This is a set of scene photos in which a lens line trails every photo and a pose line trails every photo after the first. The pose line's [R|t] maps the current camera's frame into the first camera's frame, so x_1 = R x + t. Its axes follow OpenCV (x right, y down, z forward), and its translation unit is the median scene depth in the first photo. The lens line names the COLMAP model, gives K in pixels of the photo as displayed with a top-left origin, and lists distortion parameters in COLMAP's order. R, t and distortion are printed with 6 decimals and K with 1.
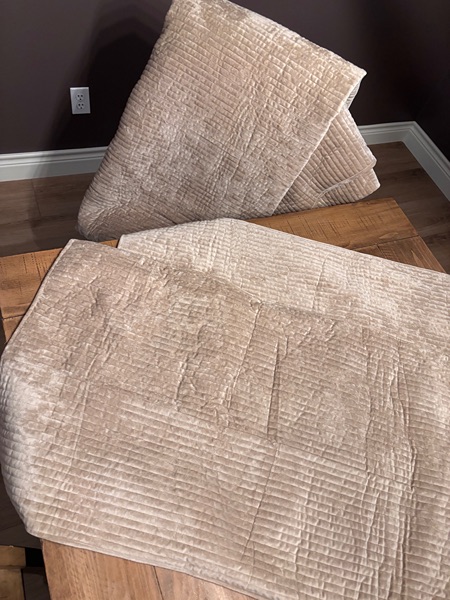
lens RADIAL K [[451.8, 0, 225.0], [0, 451.8, 300.0], [0, 0, 1]] dist [0.003369, -0.015910]
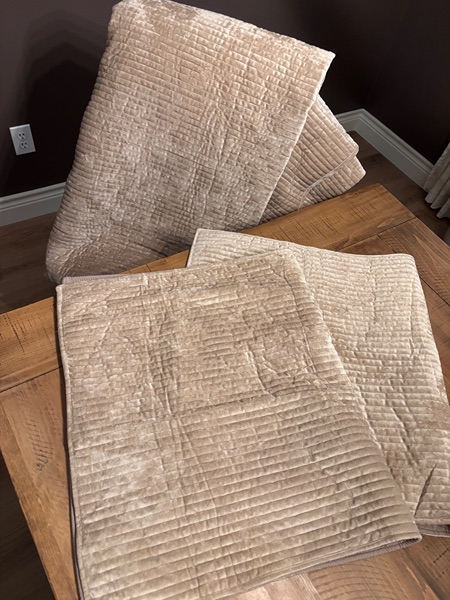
lens RADIAL K [[451.8, 0, 225.0], [0, 451.8, 300.0], [0, 0, 1]] dist [0.003369, -0.015910]
pose [[0.980535, -0.184444, 0.067314, -0.059386], [0.186668, 0.982014, -0.028345, -0.023360], [-0.060875, 0.040359, 0.997329, 0.103145]]
